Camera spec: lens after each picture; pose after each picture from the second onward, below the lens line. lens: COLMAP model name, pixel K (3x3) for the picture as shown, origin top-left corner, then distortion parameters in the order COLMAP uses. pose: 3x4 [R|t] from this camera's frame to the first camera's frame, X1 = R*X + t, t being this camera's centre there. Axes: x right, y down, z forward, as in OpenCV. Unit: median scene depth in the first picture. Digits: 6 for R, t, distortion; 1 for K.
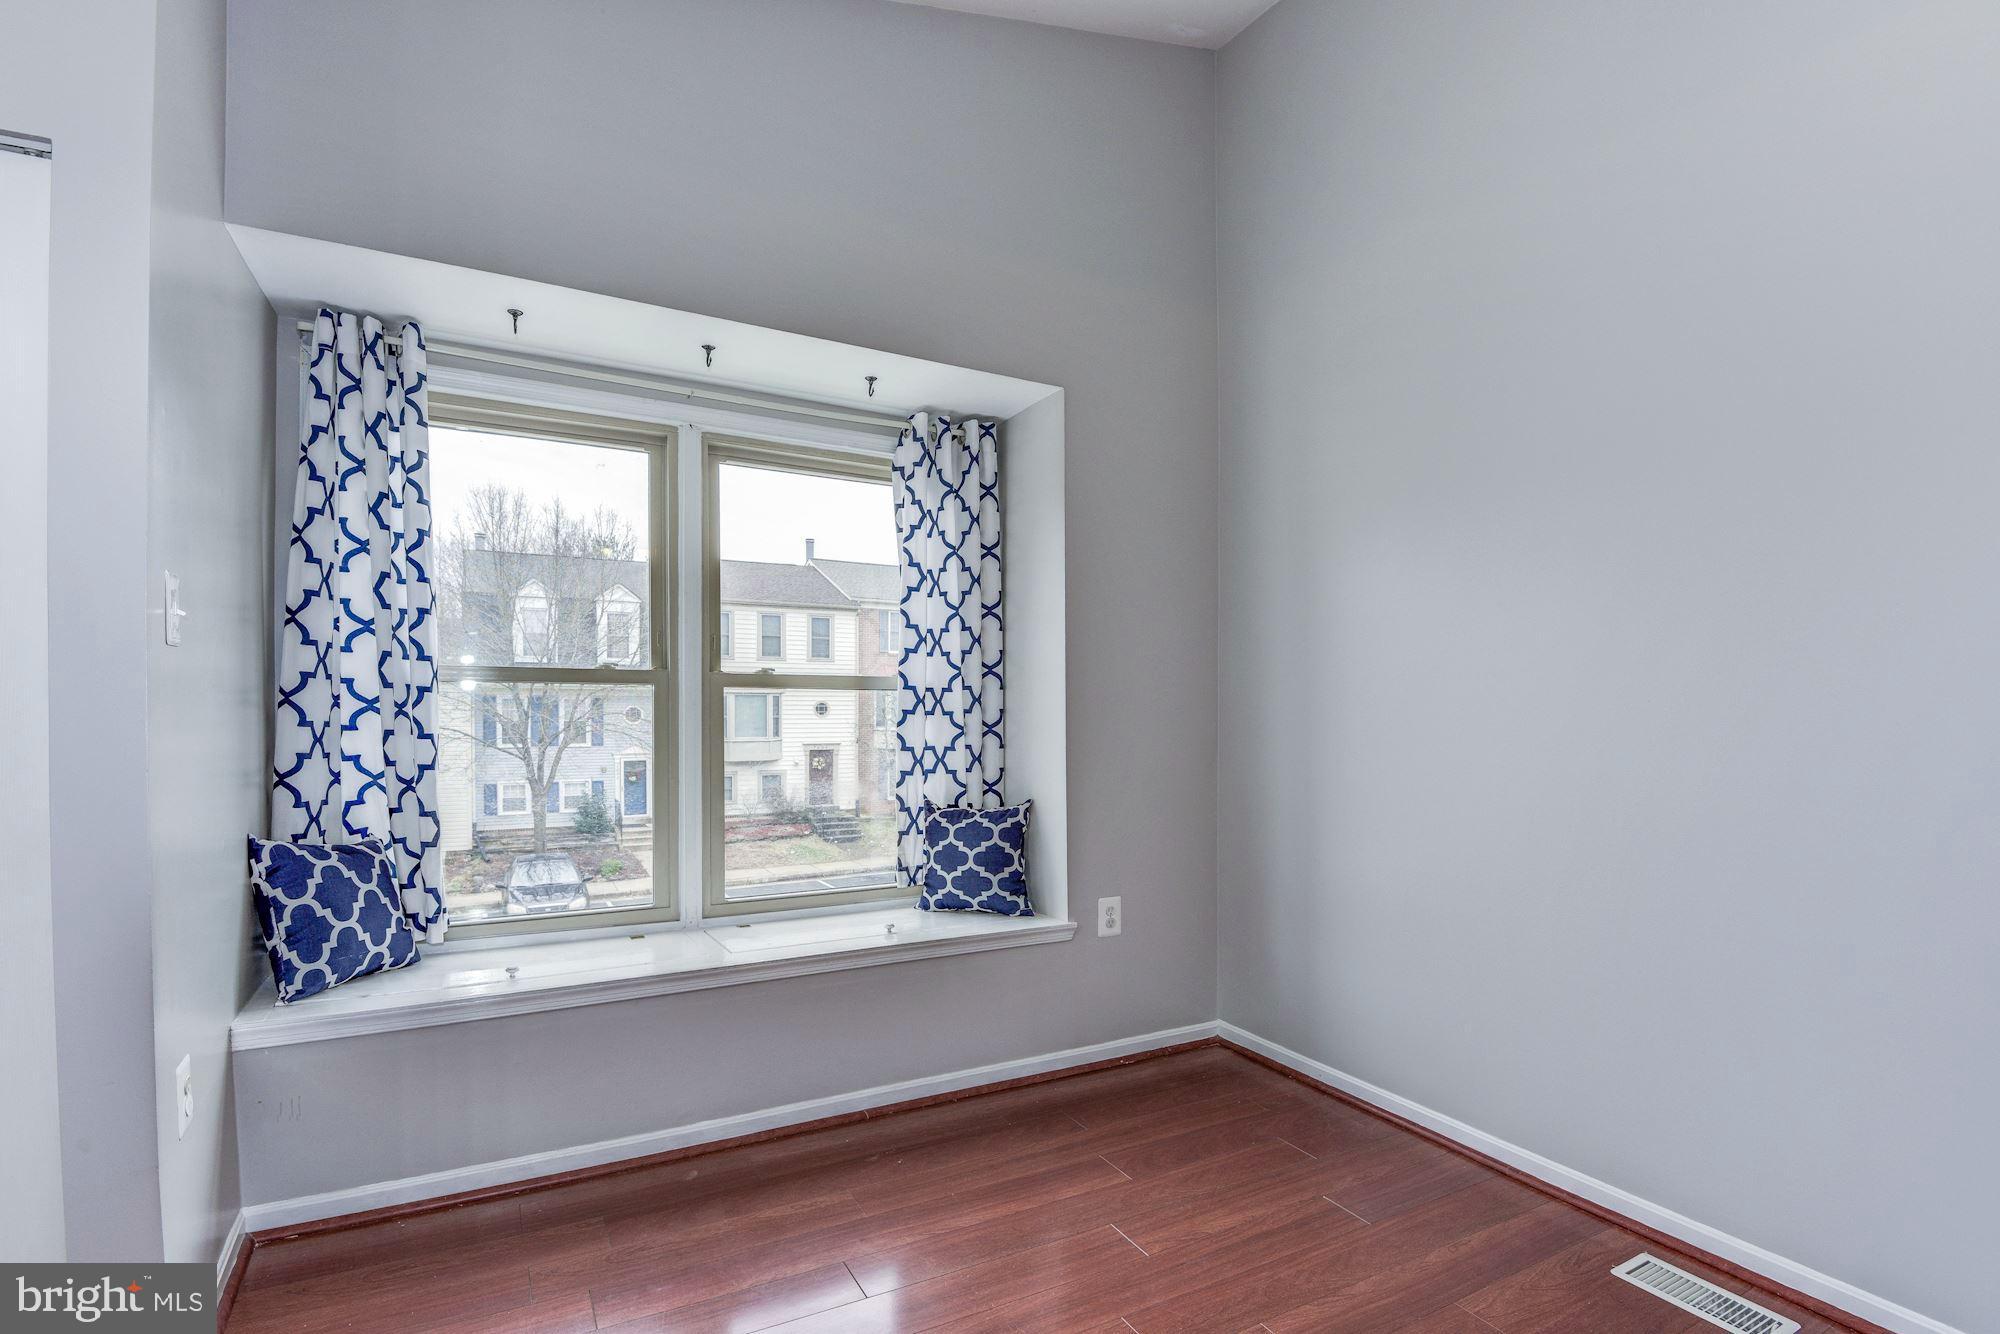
lens RADIAL K [[934.9, 0, 991.8], [0, 934.9, 734.2], [0, 0, 1]] dist [0.002564, -0.012561]
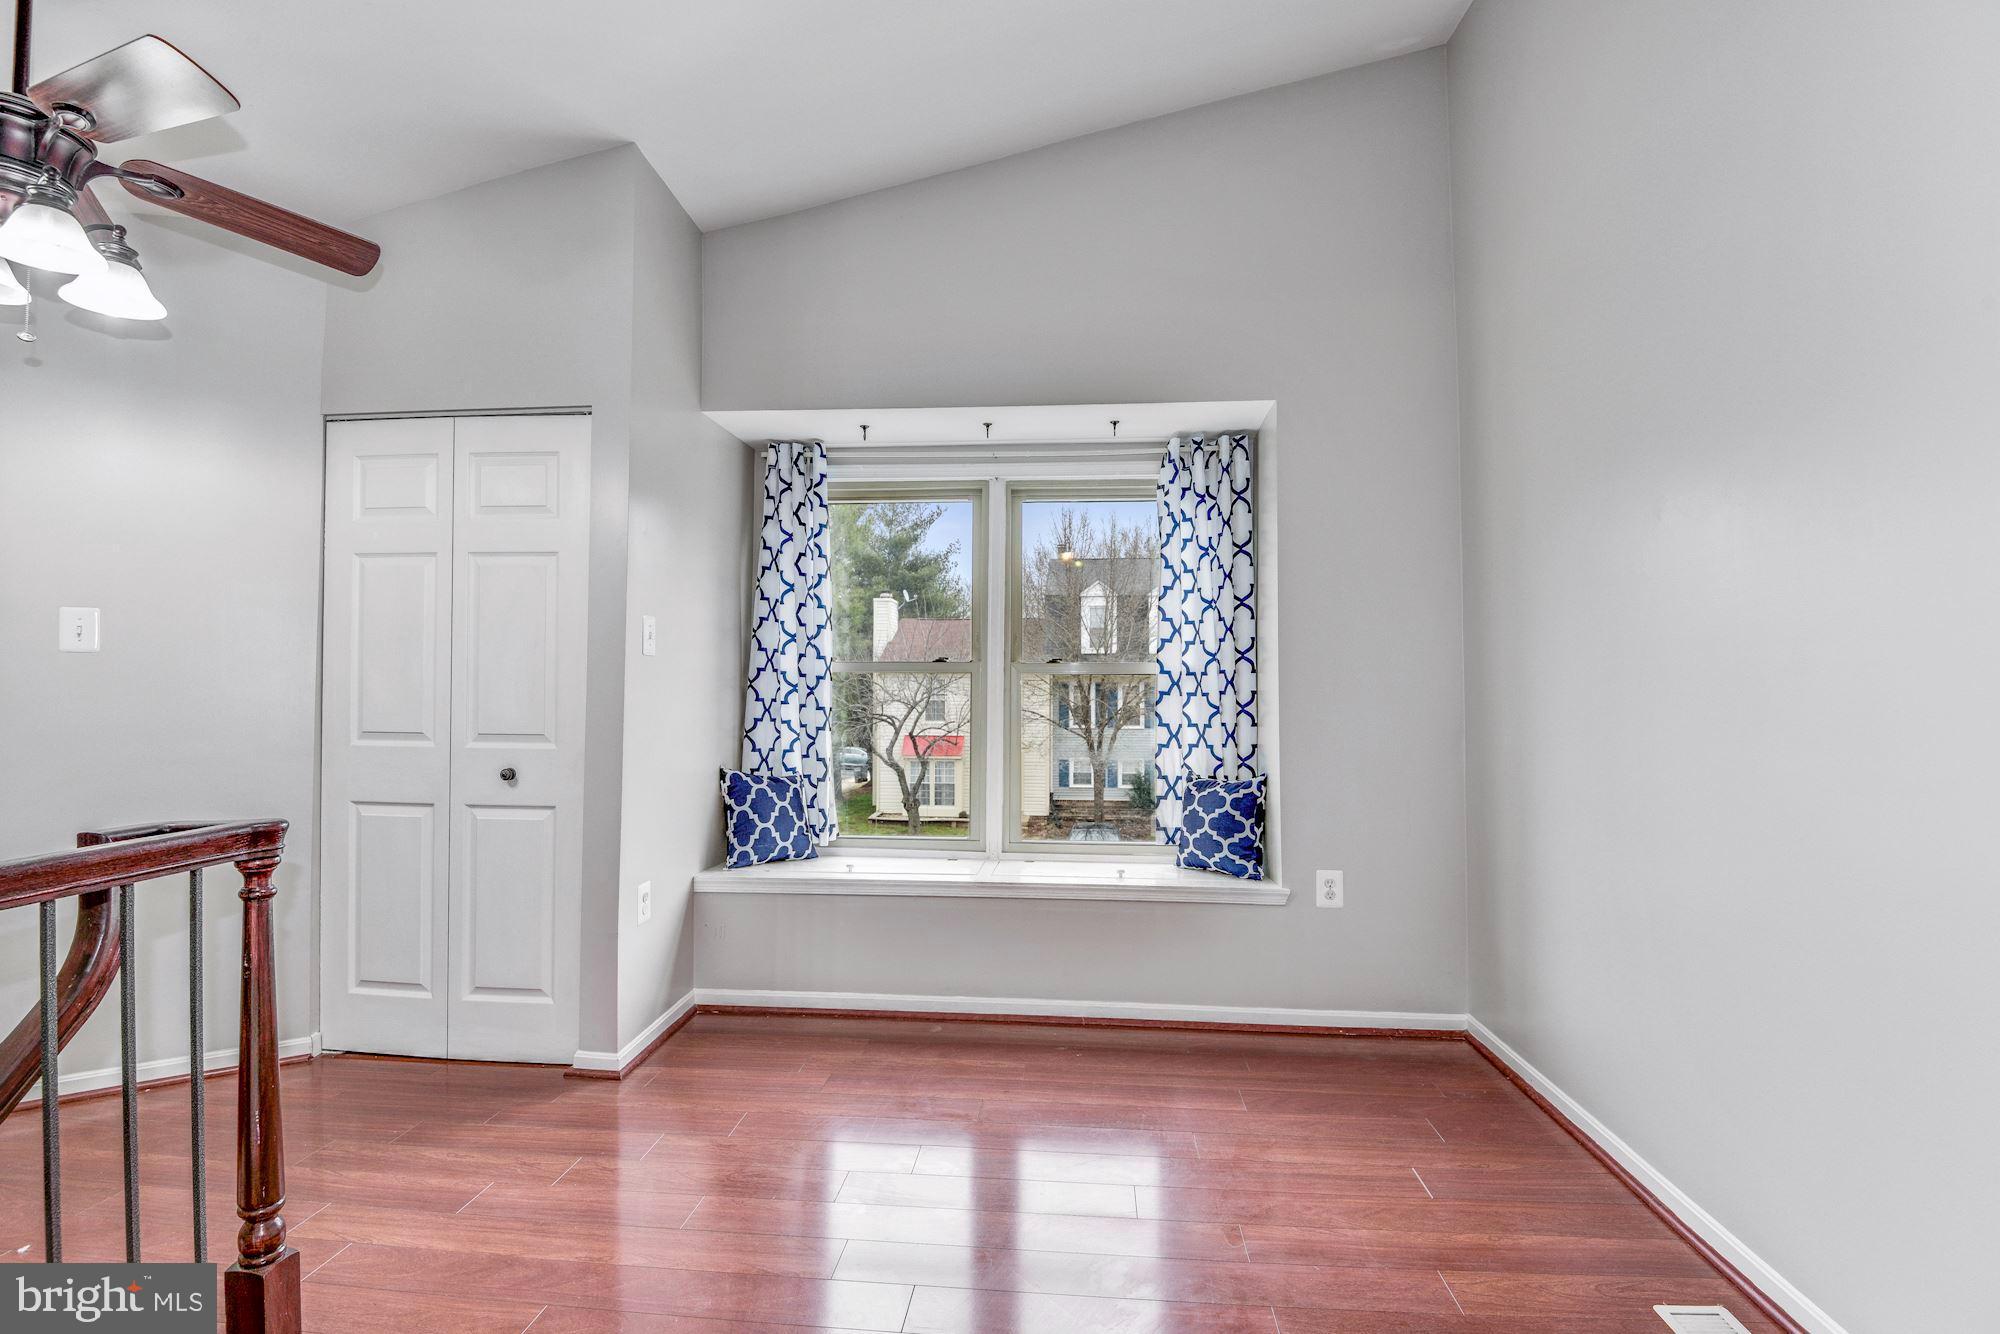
lens RADIAL K [[934.9, 0, 996.5], [0, 934.9, 676.1], [0, 0, 1]] dist [0.002564, -0.012561]
pose [[0.827846, -0.011219, -0.560843, 0.413504], [-0.015661, 0.998948, -0.043101, 0.008822], [0.560737, 0.044464, 0.826799, -0.085893]]
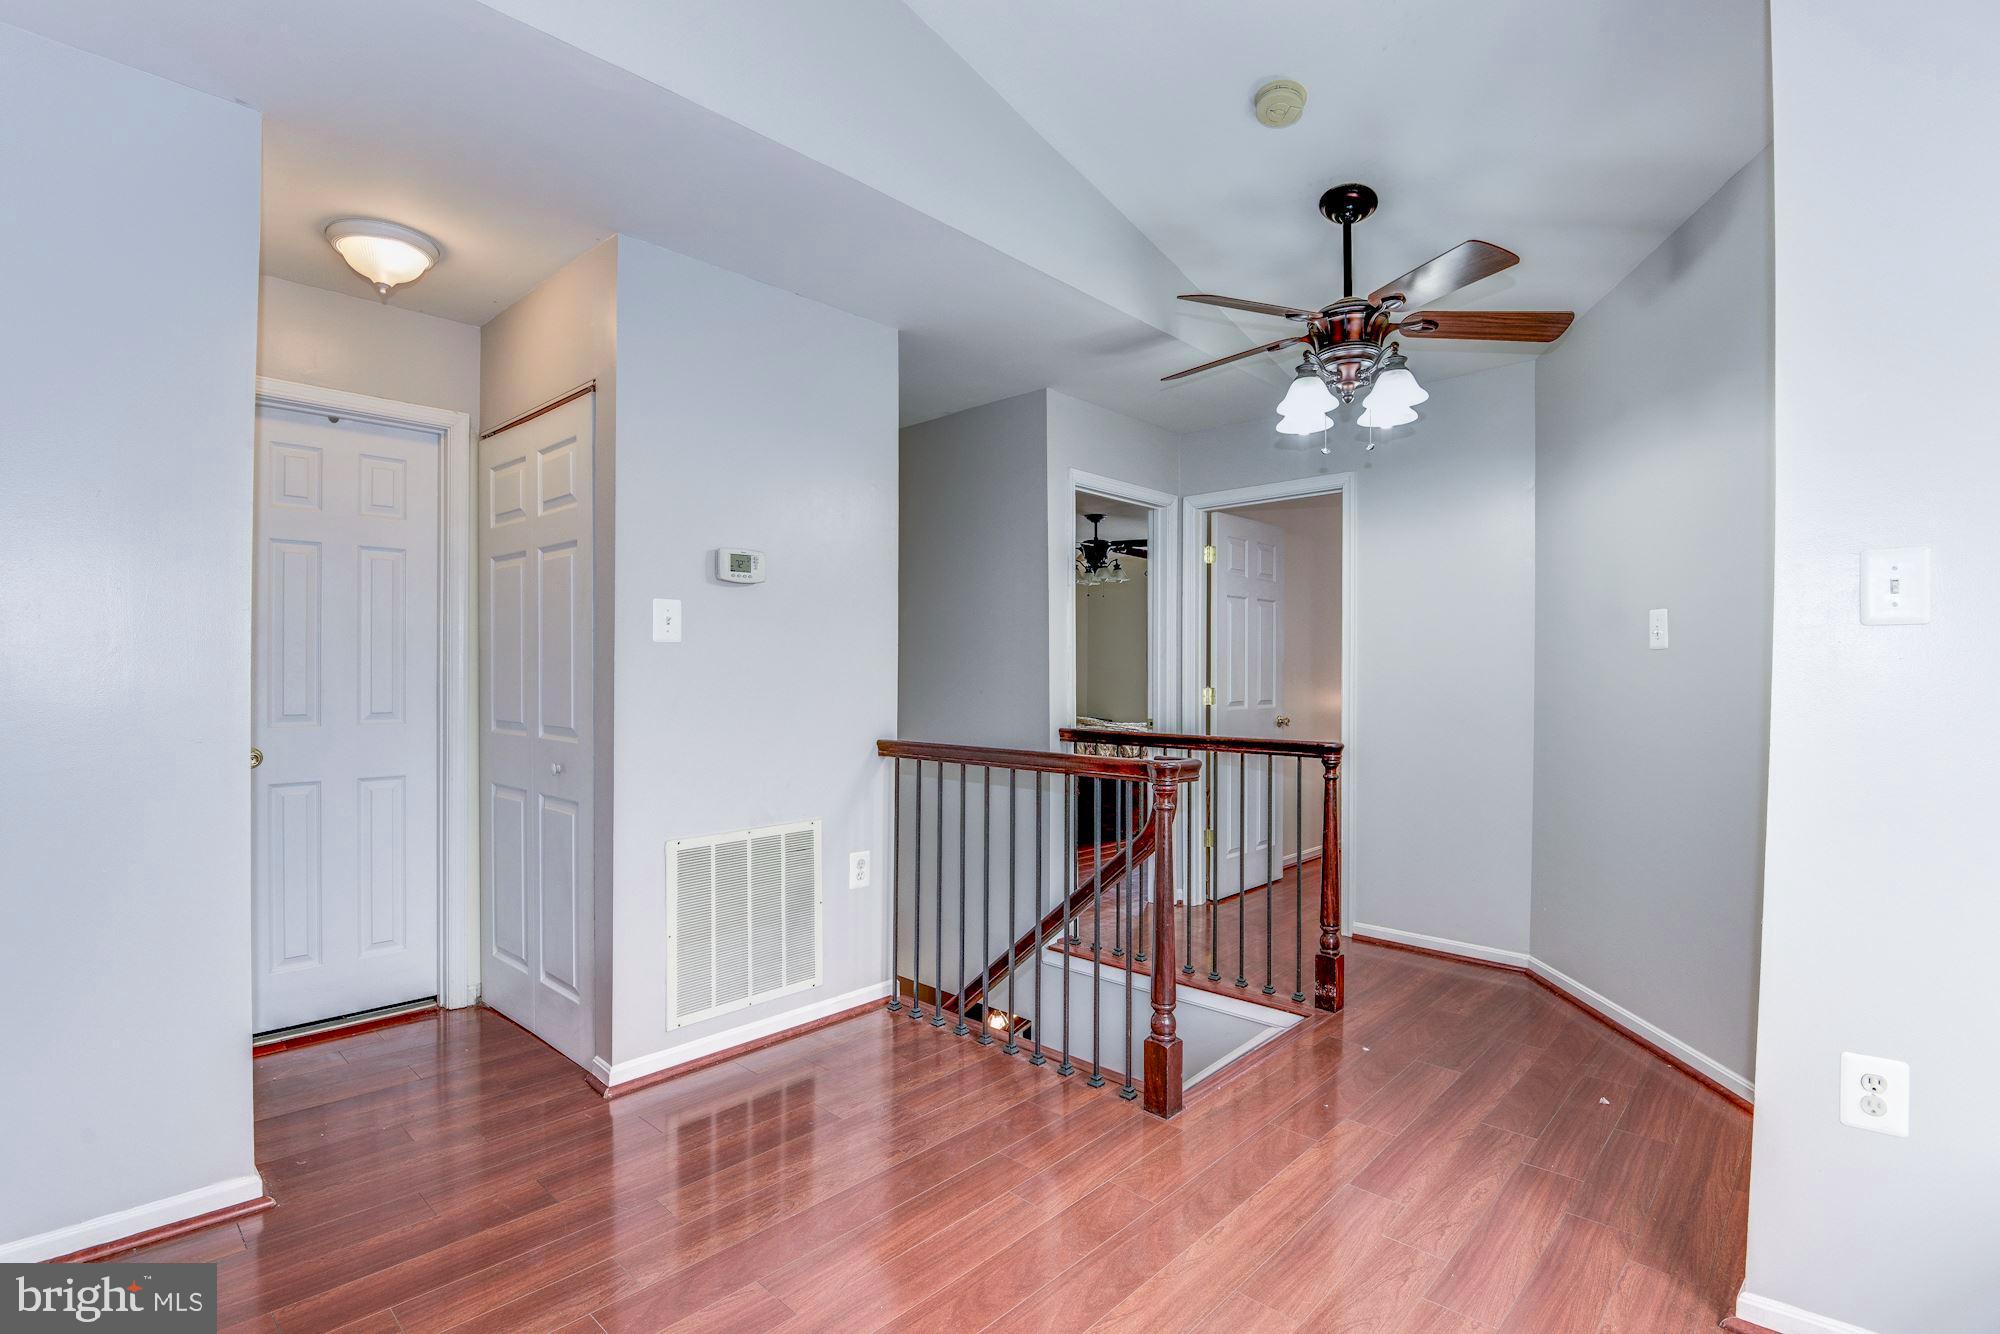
lens RADIAL K [[934.9, 0, 1002.8], [0, 934.9, 671.9], [0, 0, 1]] dist [0.002564, -0.012561]
pose [[-0.944019, -0.008918, -0.329771, 0.176905], [-0.021852, 0.999129, 0.035536, -0.036377], [0.329167, 0.040753, -0.943392, 0.893706]]
